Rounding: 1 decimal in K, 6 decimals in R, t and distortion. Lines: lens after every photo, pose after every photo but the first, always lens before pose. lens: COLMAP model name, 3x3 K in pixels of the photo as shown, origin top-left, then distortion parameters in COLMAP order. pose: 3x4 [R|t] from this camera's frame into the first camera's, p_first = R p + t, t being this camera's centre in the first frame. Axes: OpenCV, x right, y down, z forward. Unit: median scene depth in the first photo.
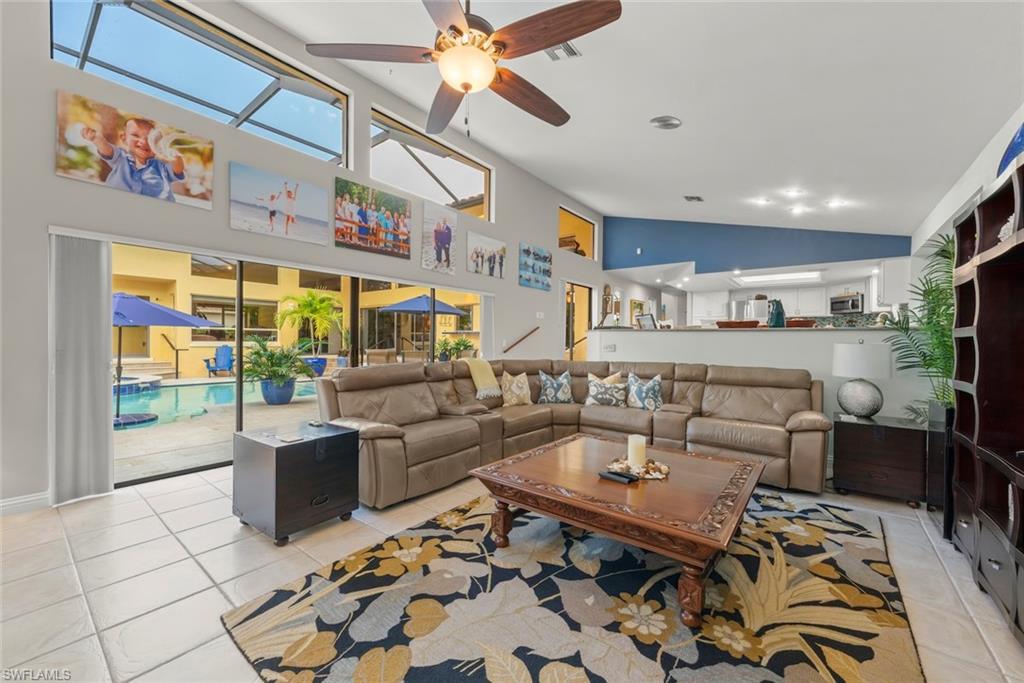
lens RADIAL K [[393.4, 0, 511.0], [0, 393.4, 341.6], [0, 0, 1]] dist [-0.000495, 0.000297]
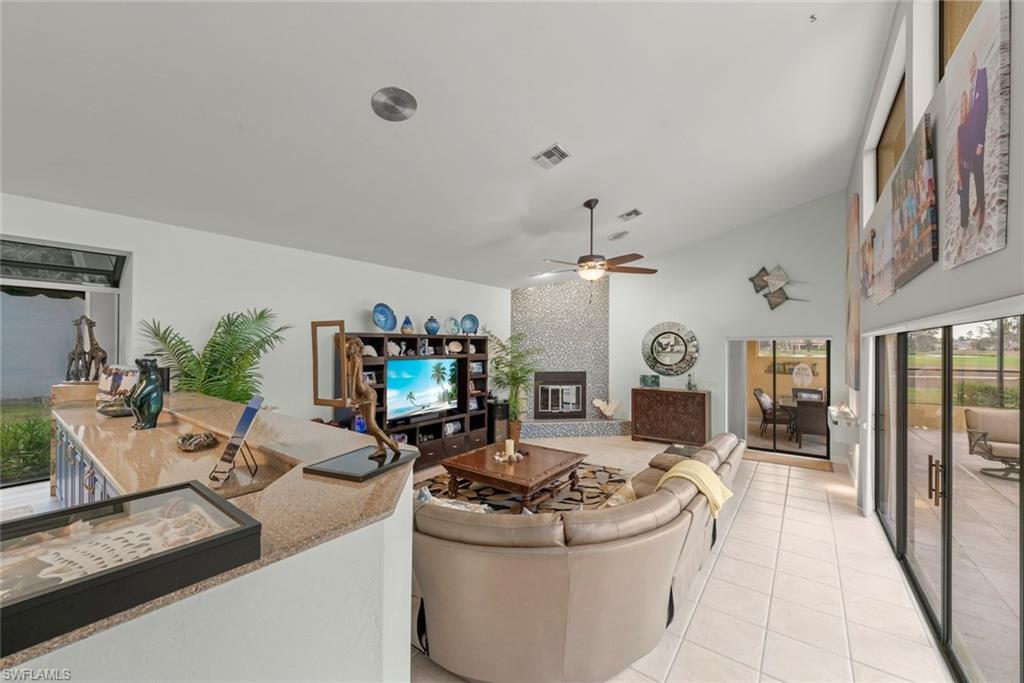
lens RADIAL K [[393.4, 0, 510.0], [0, 393.4, 344.5], [0, 0, 1]] dist [-0.000495, 0.000297]
pose [[-0.999790, -0.014483, -0.014505, 0.468951], [-0.014499, 0.999894, 0.000999, -0.360896], [0.014489, 0.001209, -0.999894, 3.992880]]
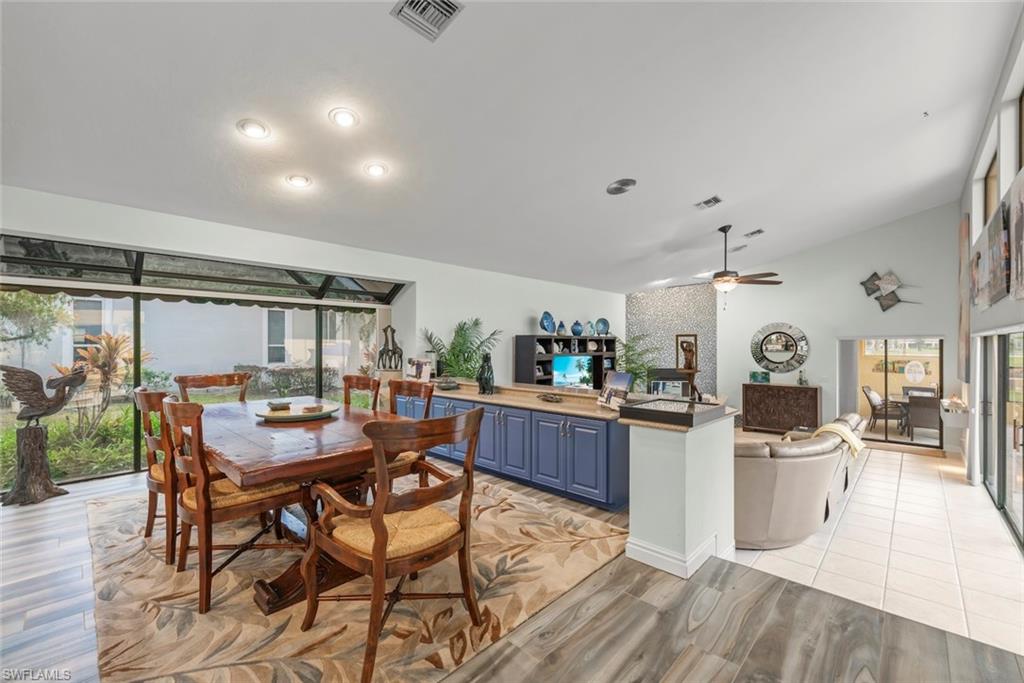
lens RADIAL K [[430.0, 0, 513.8], [0, 430.0, 343.5], [0, 0, 1]] dist [0.007968, -0.001006]
pose [[-0.995924, -0.012553, 0.089324, 1.476736], [-0.012322, 0.999919, 0.003139, -0.359187], [-0.089356, 0.002025, -0.995998, 5.262404]]
